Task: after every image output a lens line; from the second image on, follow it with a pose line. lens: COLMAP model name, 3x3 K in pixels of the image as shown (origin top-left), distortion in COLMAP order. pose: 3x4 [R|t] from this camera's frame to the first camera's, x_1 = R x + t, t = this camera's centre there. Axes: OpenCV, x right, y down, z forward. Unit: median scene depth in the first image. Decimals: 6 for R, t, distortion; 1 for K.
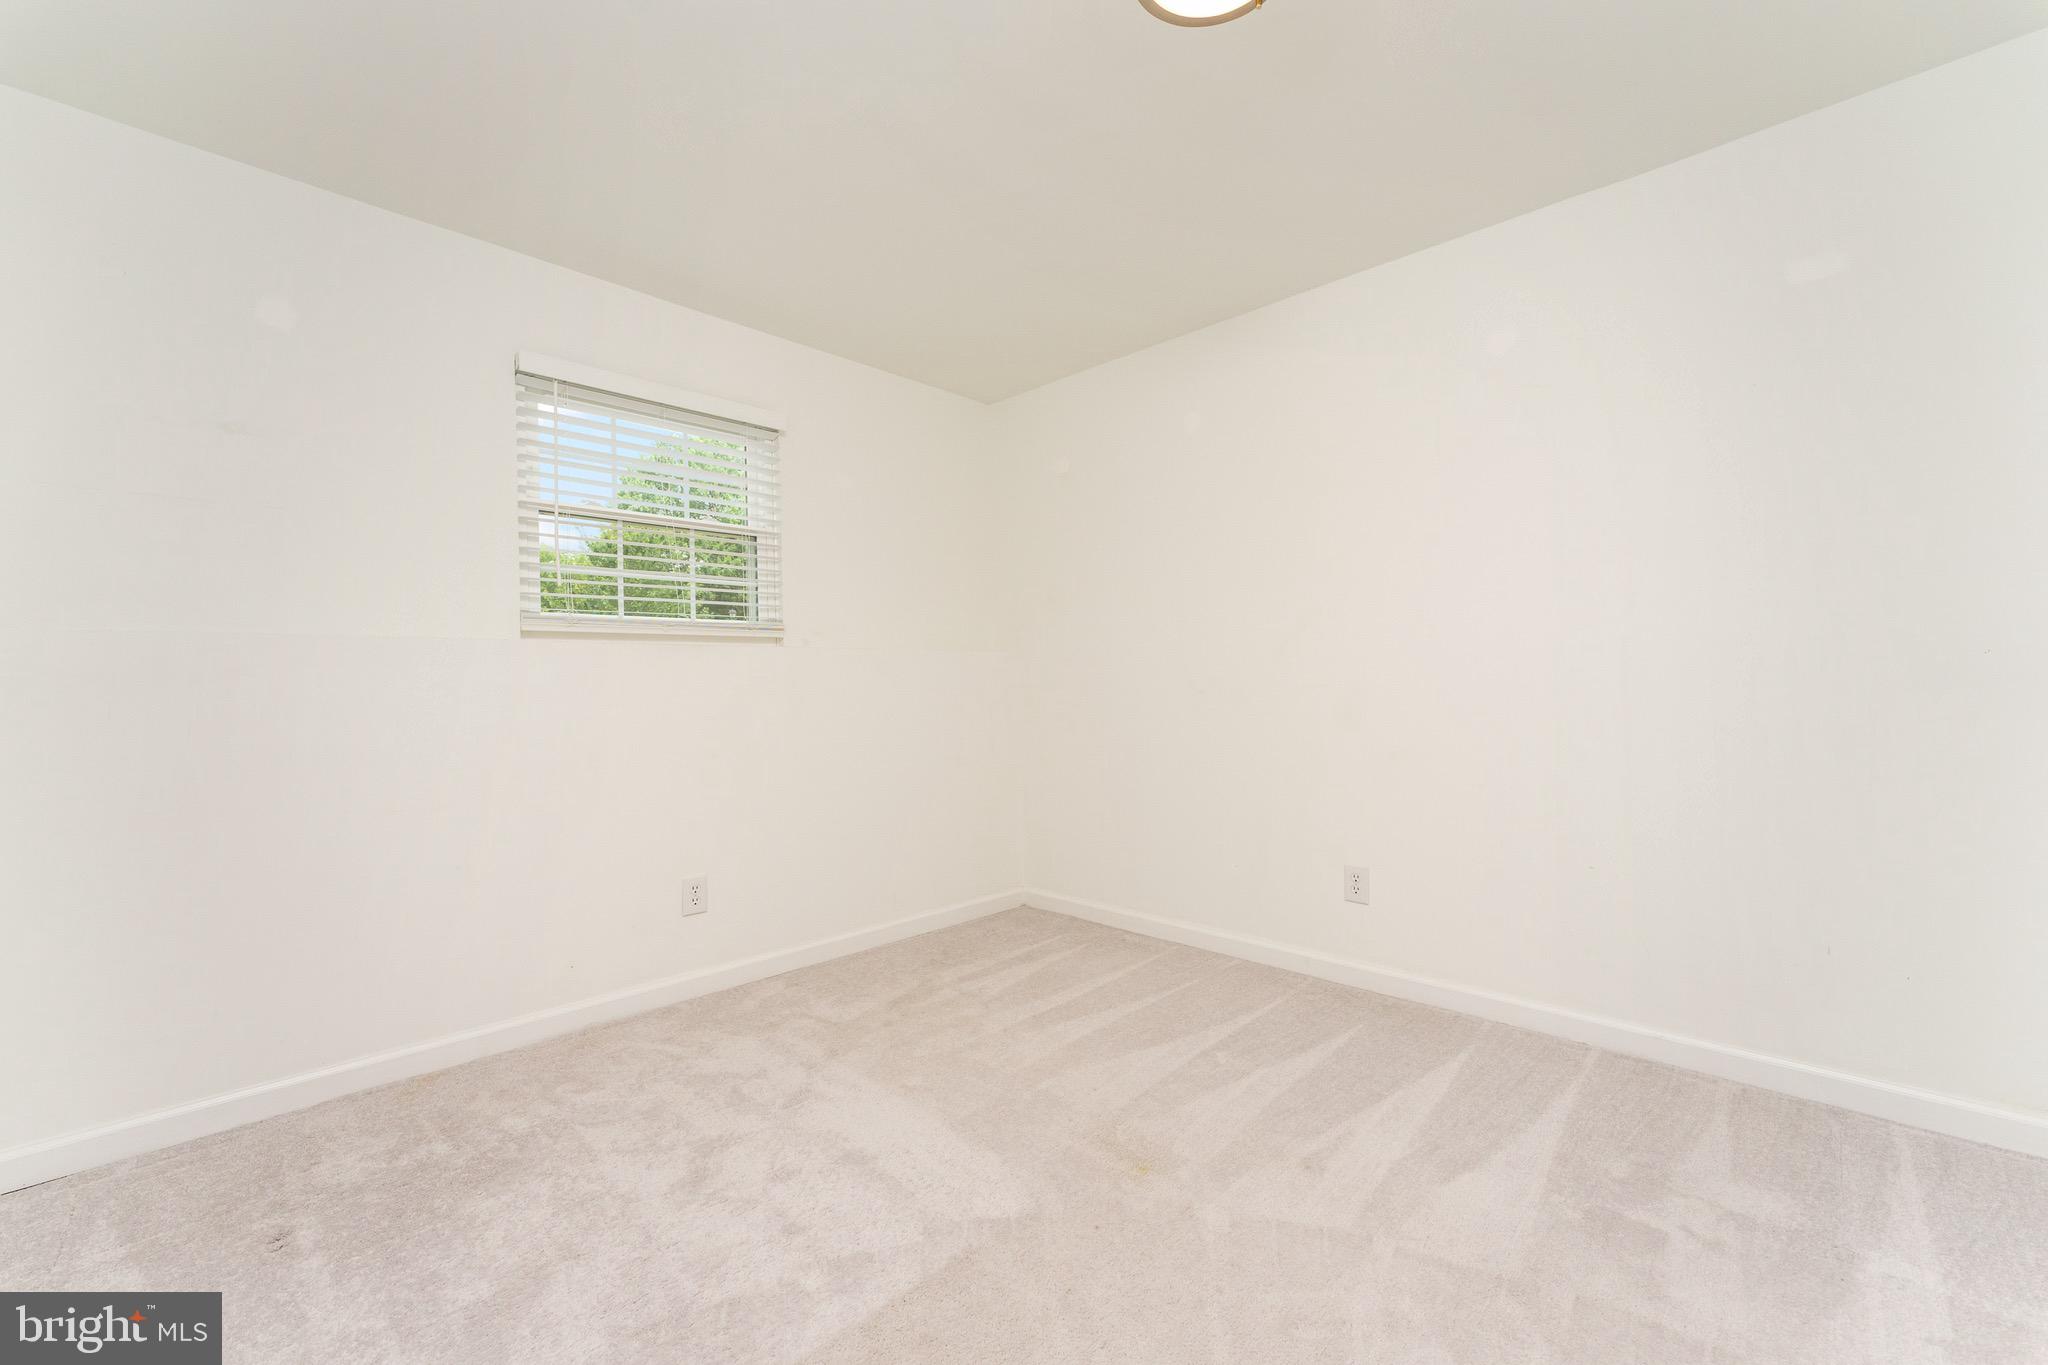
lens RADIAL K [[850.1, 0, 1024.0], [0, 850.1, 682.5], [0, 0, 1]] dist [-0.001564, -0.000187]
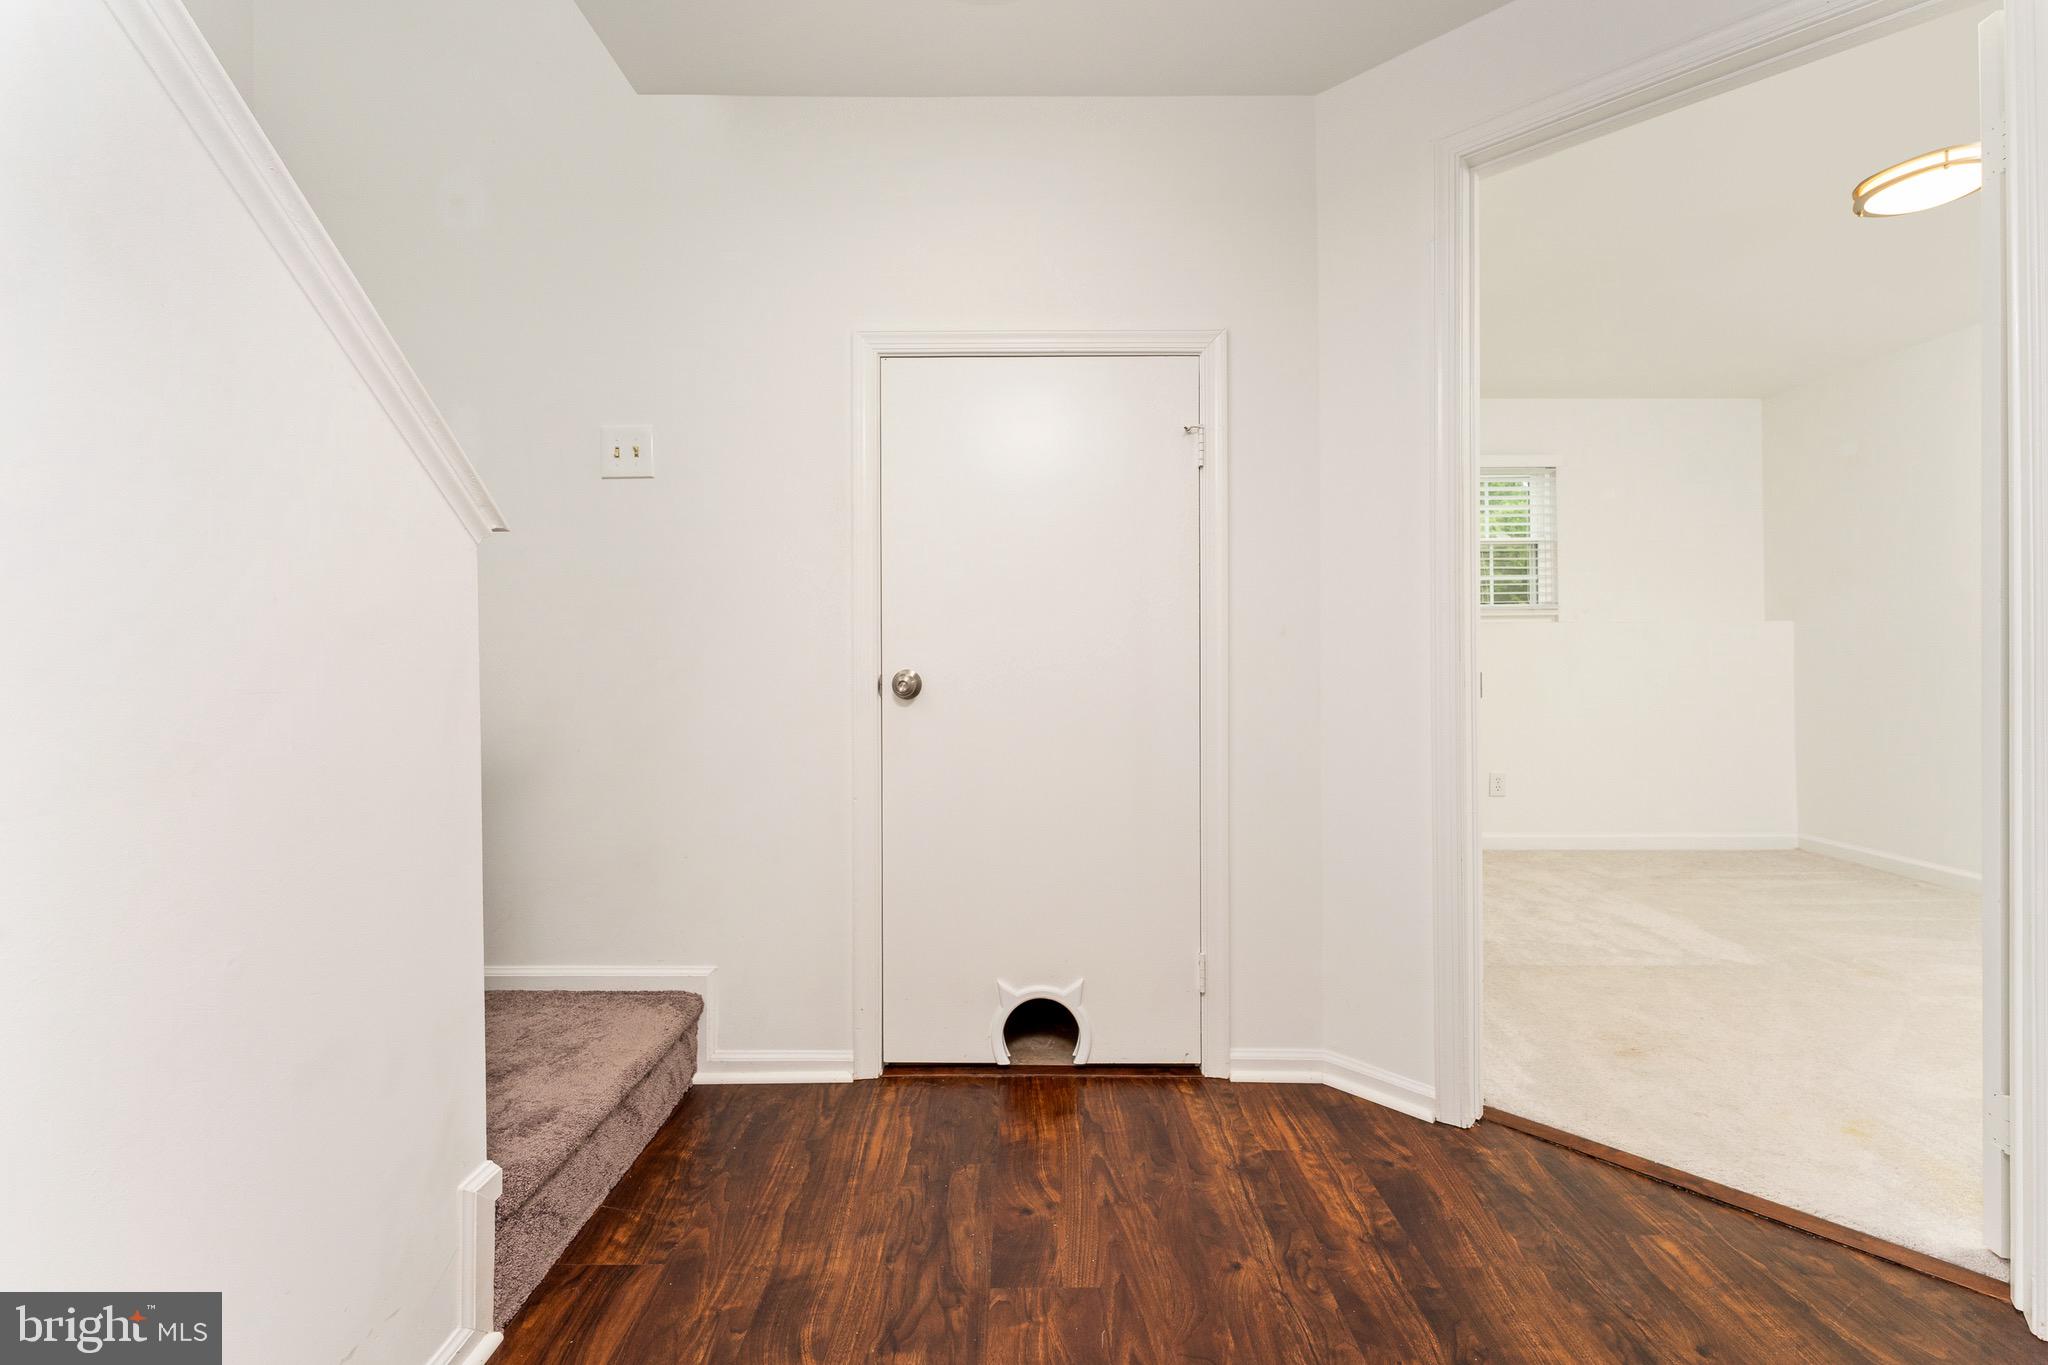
lens RADIAL K [[850.1, 0, 1024.0], [0, 850.1, 682.5], [0, 0, 1]] dist [-0.001564, -0.000187]
pose [[0.717257, 0.006444, -0.696779, 0.061471], [0.000705, 0.999950, 0.009974, 0.044861], [0.696809, -0.007645, 0.717216, -0.623043]]
